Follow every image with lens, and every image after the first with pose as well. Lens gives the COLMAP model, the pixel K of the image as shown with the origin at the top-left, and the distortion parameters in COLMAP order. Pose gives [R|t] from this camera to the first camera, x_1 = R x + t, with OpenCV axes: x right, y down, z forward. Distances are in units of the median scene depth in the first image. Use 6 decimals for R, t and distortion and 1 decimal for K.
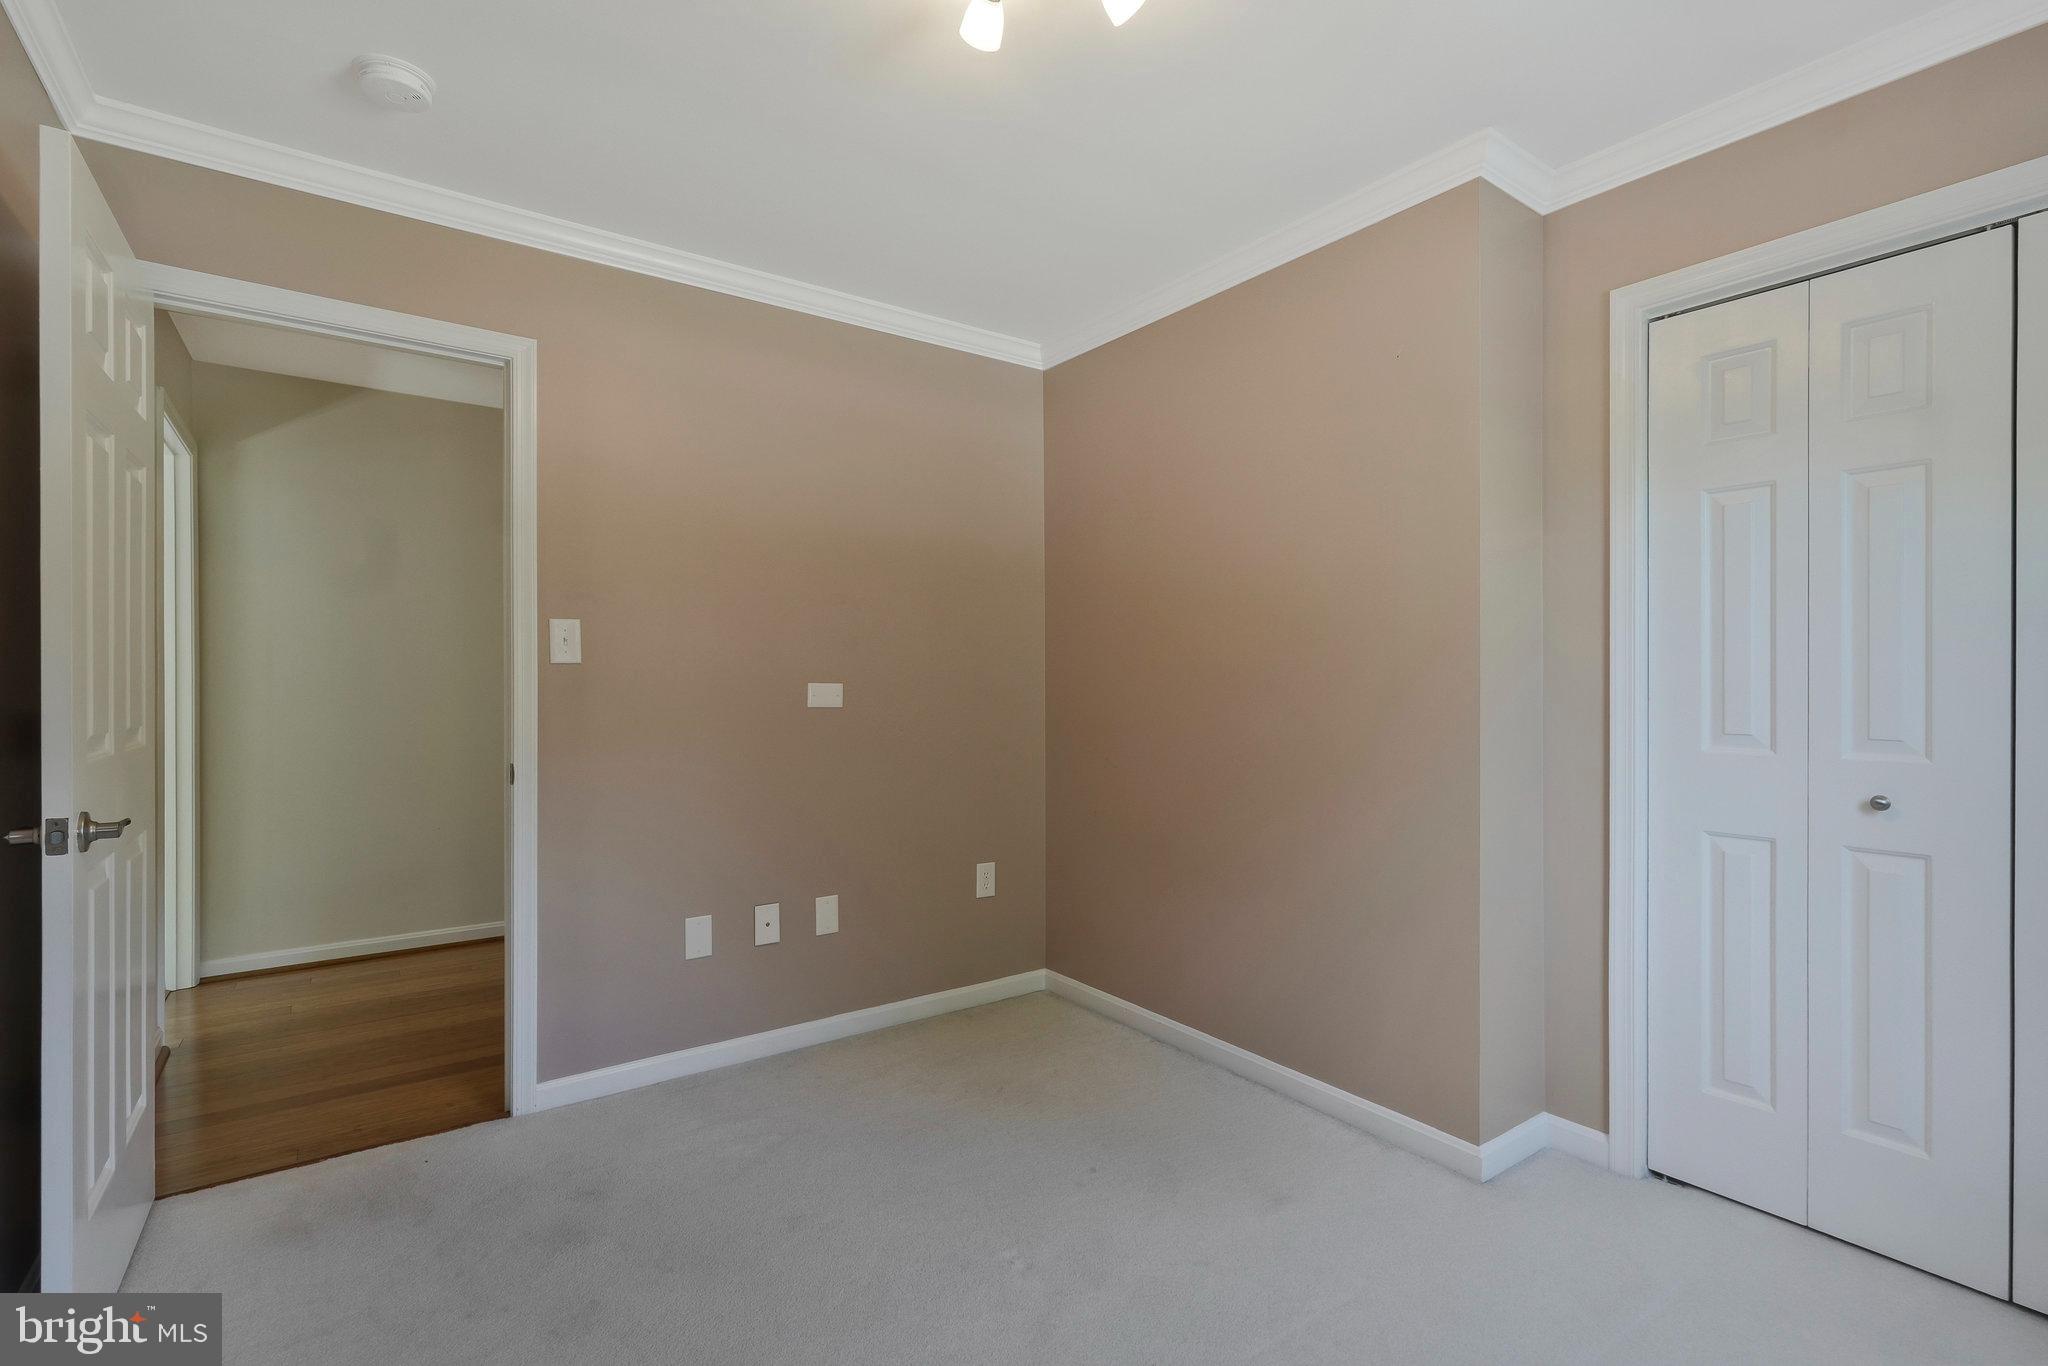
lens RADIAL K [[952.4, 0, 1024.9], [0, 952.4, 676.1], [0, 0, 1]] dist [-0.001216, 0.000224]
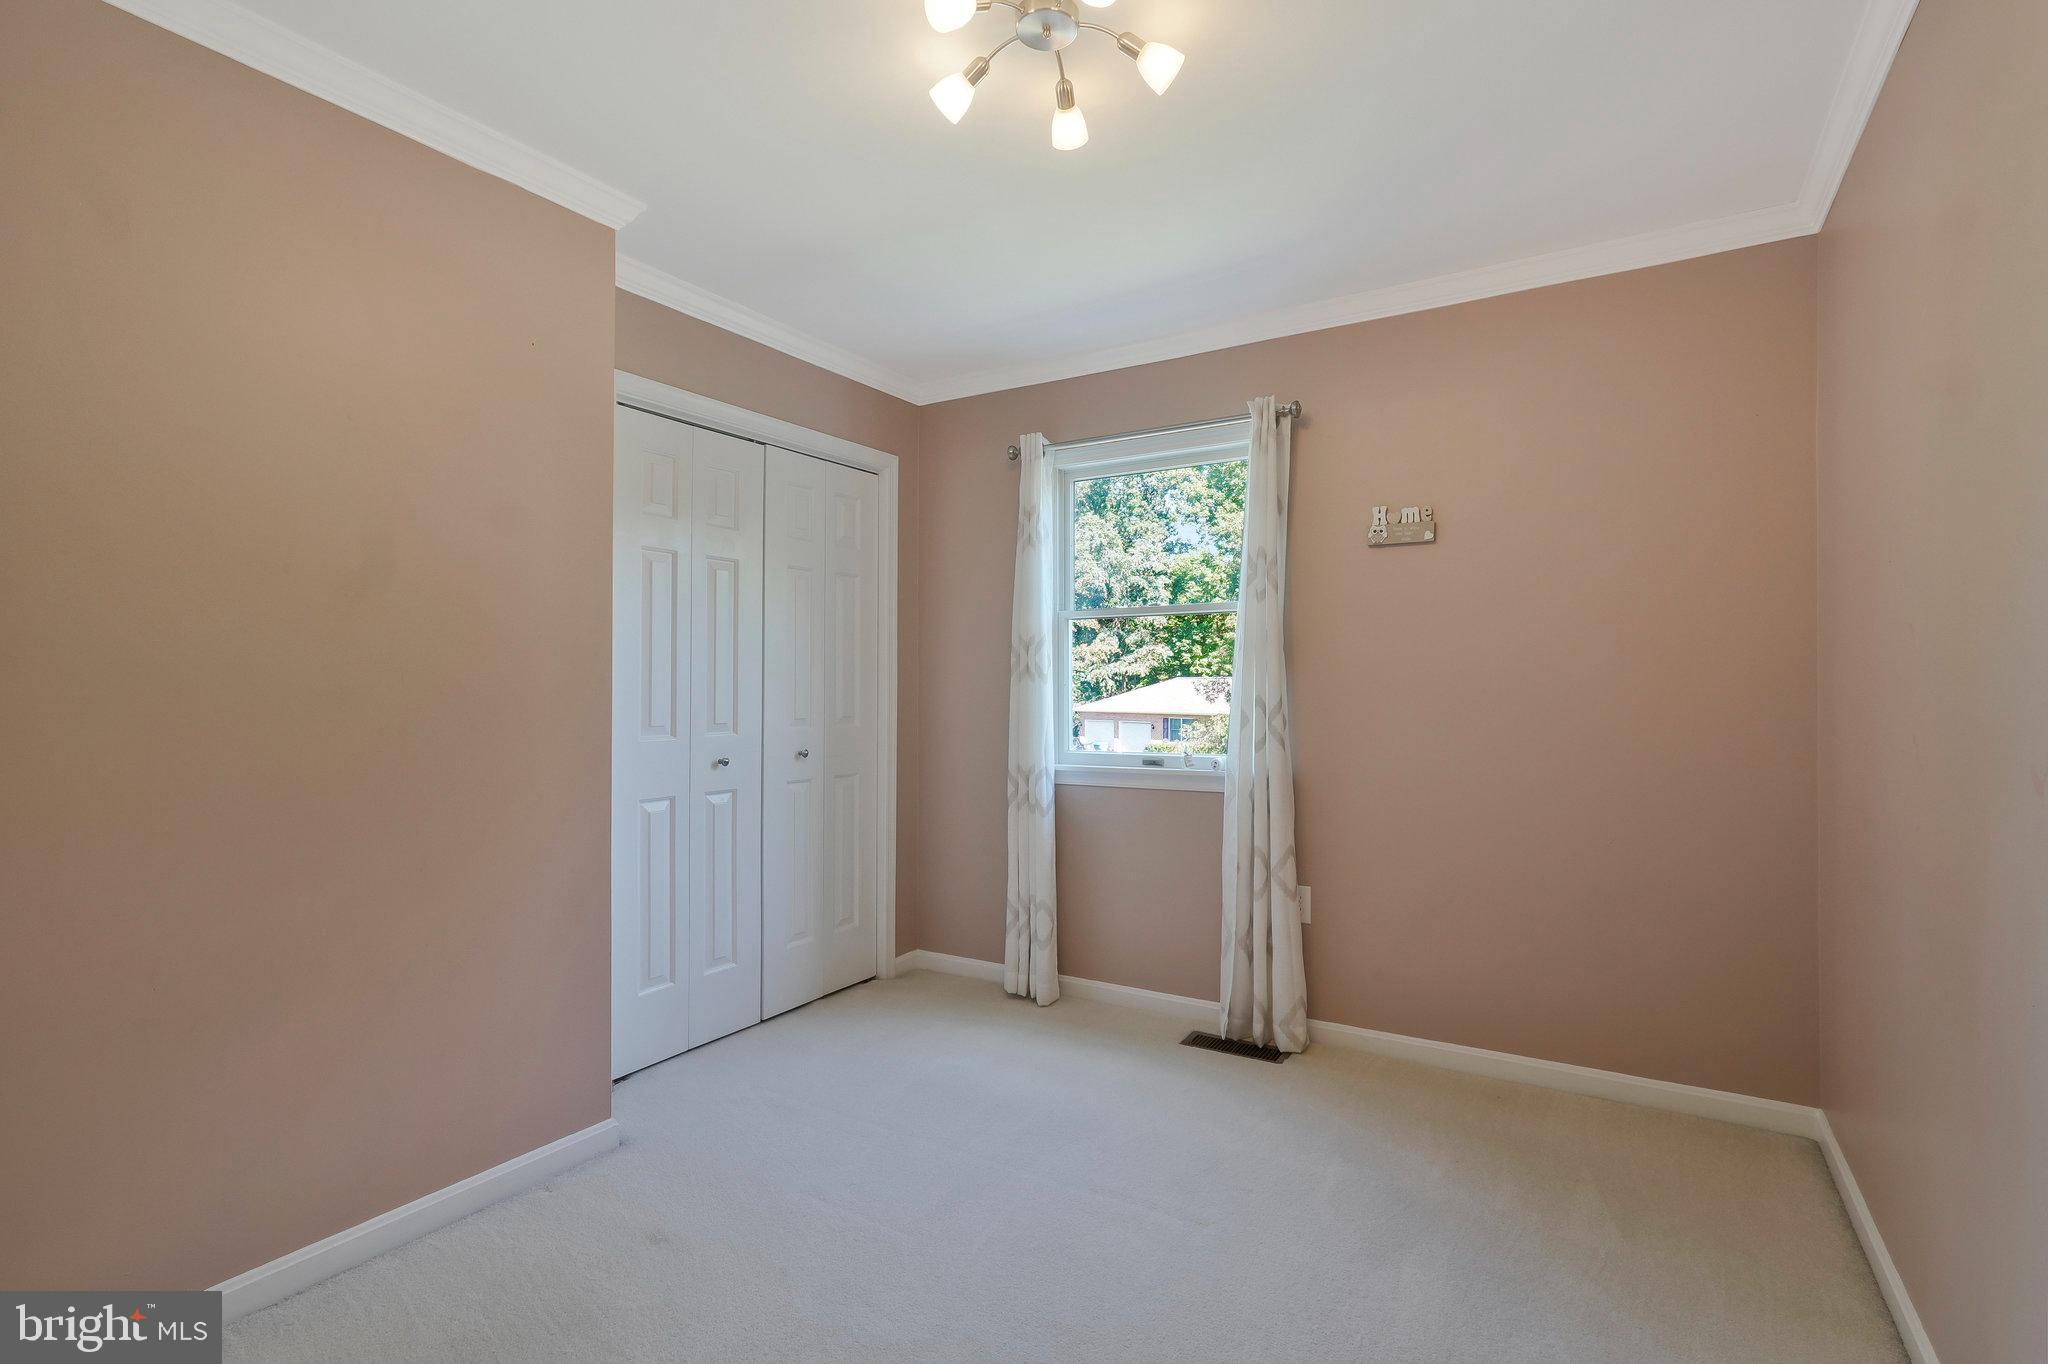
lens RADIAL K [[952.4, 0, 1024.9], [0, 952.4, 675.1], [0, 0, 1]] dist [-0.001216, 0.000224]
pose [[-0.365195, 0.011726, 0.930857, -0.765703], [0.002782, 0.999930, -0.011504, 0.004076], [-0.930927, -0.001612, -0.365202, 1.031475]]
